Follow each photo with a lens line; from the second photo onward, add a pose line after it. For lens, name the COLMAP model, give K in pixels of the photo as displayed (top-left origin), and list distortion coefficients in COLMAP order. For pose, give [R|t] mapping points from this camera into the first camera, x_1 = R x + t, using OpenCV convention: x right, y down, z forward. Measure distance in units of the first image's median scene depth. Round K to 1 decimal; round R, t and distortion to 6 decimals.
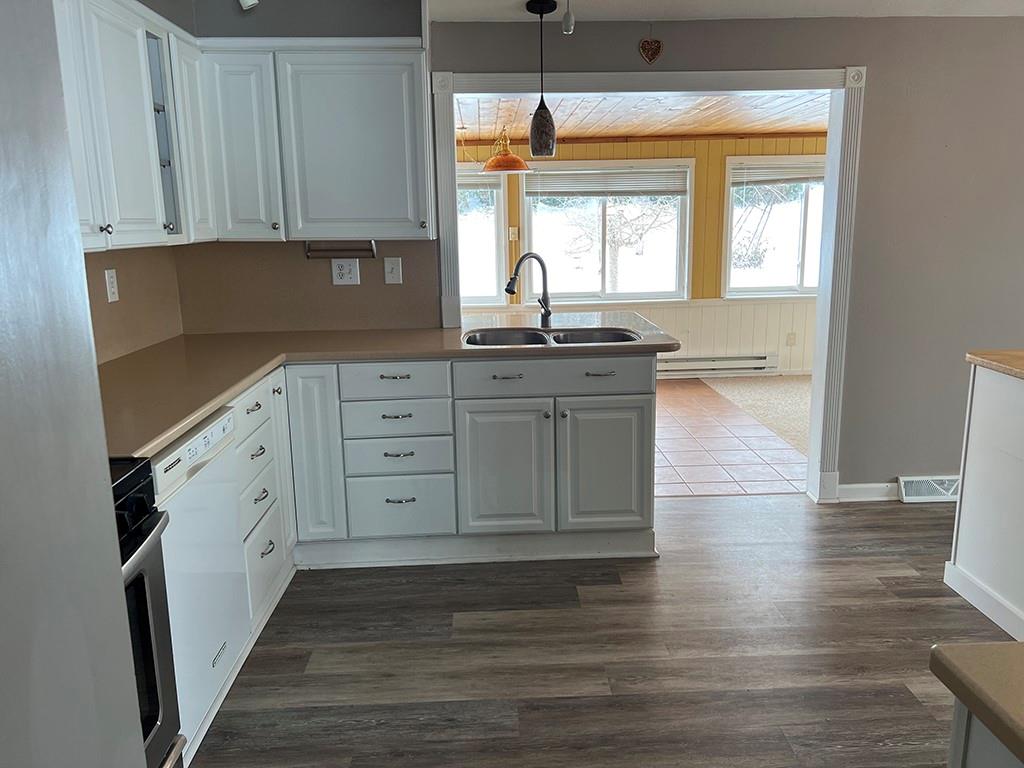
lens RADIAL K [[771.4, 0, 512.0], [0, 771.4, 384.0], [0, 0, 1]] dist [0.071311, -0.084825]
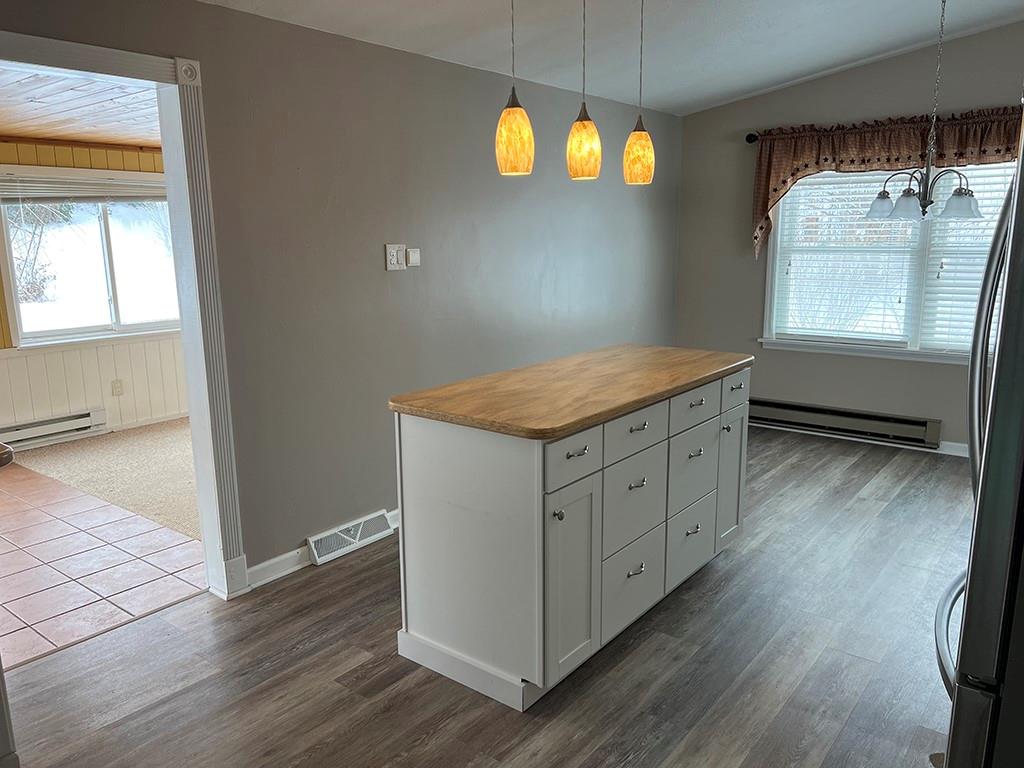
lens RADIAL K [[771.4, 0, 512.0], [0, 771.4, 384.0], [0, 0, 1]] dist [0.071311, -0.084825]
pose [[0.648739, -0.140878, 0.747858, 0.012706], [0.161564, 0.985810, 0.045552, -0.059600], [-0.743663, 0.091276, 0.662294, 0.243341]]
